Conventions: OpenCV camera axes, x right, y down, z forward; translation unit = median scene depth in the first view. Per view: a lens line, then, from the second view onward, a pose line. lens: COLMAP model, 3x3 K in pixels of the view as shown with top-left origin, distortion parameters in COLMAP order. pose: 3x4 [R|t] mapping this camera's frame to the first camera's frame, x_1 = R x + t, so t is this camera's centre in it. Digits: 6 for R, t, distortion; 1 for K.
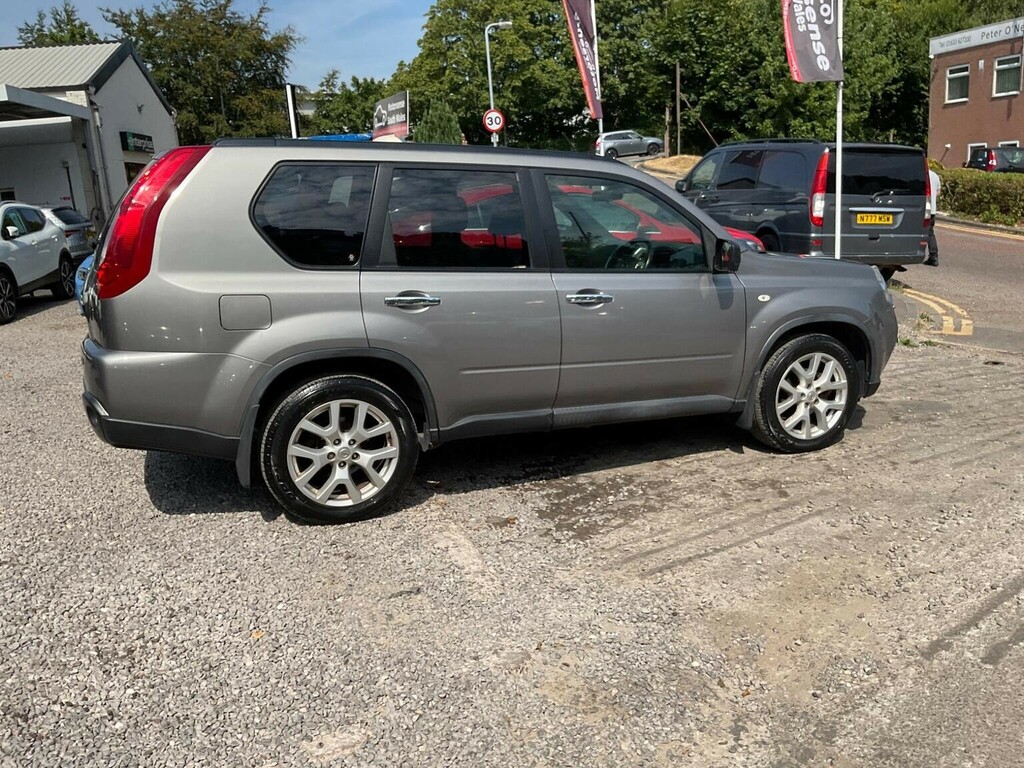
lens RADIAL K [[851.8, 0, 513.4], [0, 851.8, 392.8], [0, 0, 1]] dist [0.070933, -0.133993]
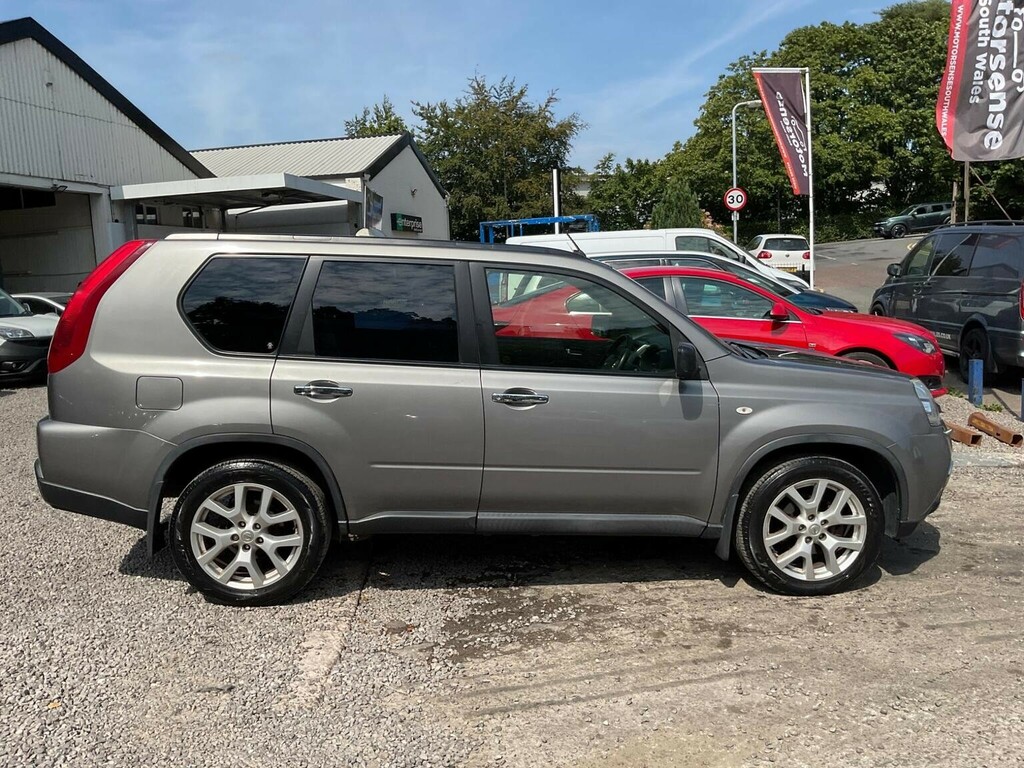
lens RADIAL K [[851.8, 0, 513.2], [0, 851.8, 389.9], [0, 0, 1]] dist [0.070933, -0.133993]
pose [[0.945166, 0.062233, -0.320606, 0.330925], [-0.089853, 0.993344, -0.072075, -0.045333], [0.313986, 0.096930, 0.944467, 0.095957]]
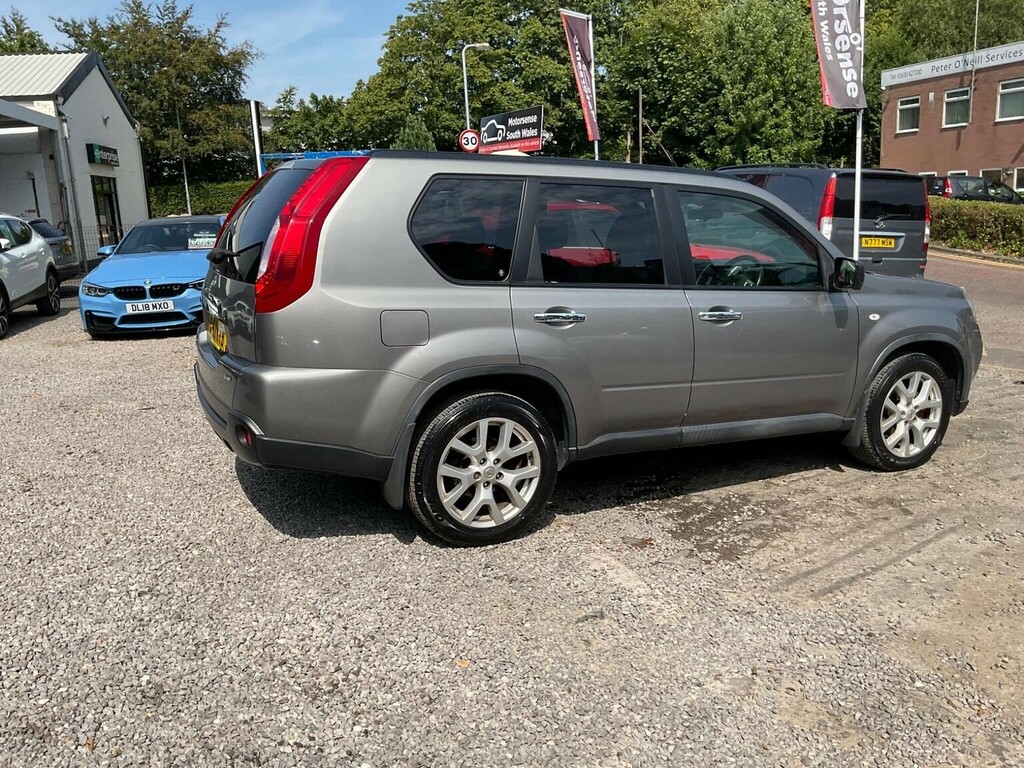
lens RADIAL K [[851.8, 0, 516.8], [0, 851.8, 383.1], [0, 0, 1]] dist [0.070933, -0.133993]
pose [[0.997640, 0.002003, 0.068632, -0.186687], [0.000272, 0.999451, -0.033126, 0.000357], [-0.068661, 0.033066, 0.997092, 0.019490]]
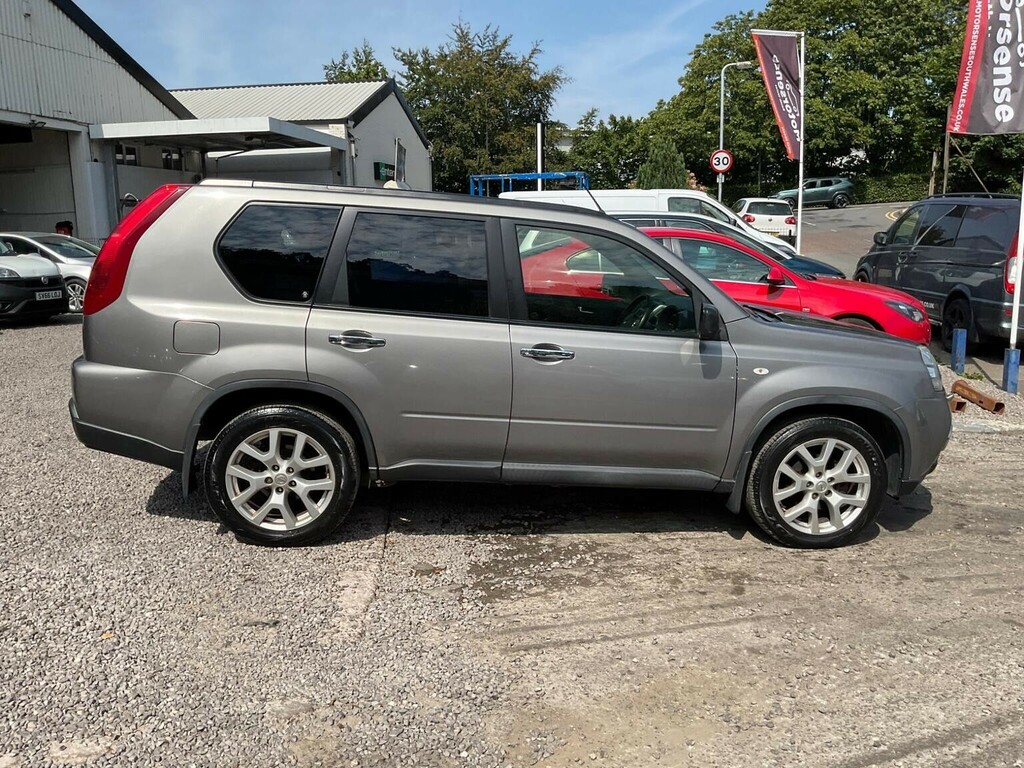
lens RADIAL K [[851.8, 0, 512.6], [0, 851.8, 387.0], [0, 0, 1]] dist [0.070933, -0.133993]
pose [[0.952942, 0.104158, -0.284696, 0.286227], [-0.116683, 0.992793, -0.027346, -0.036943], [0.279796, 0.059279, 0.958228, 0.053467]]
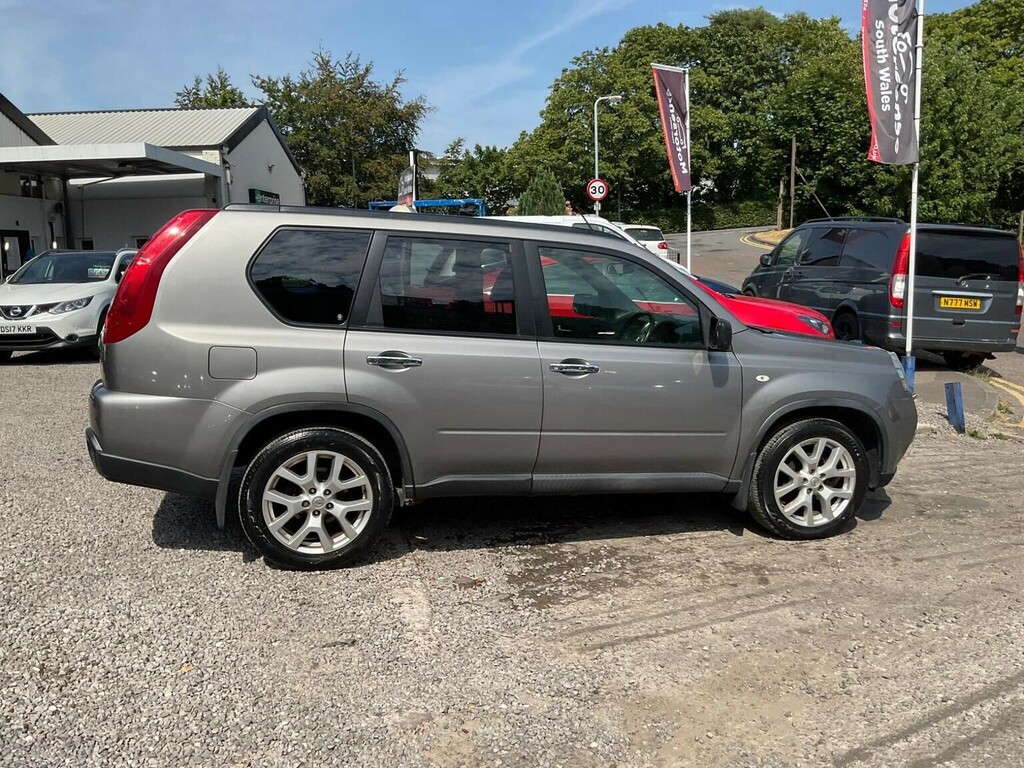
lens RADIAL K [[851.8, 0, 513.2], [0, 851.8, 387.5], [0, 0, 1]] dist [0.070933, -0.133993]
pose [[0.989489, 0.061037, -0.131094, 0.131613], [-0.071011, 0.994815, -0.072800, -0.007581], [0.125971, 0.081344, 0.988693, -0.010413]]
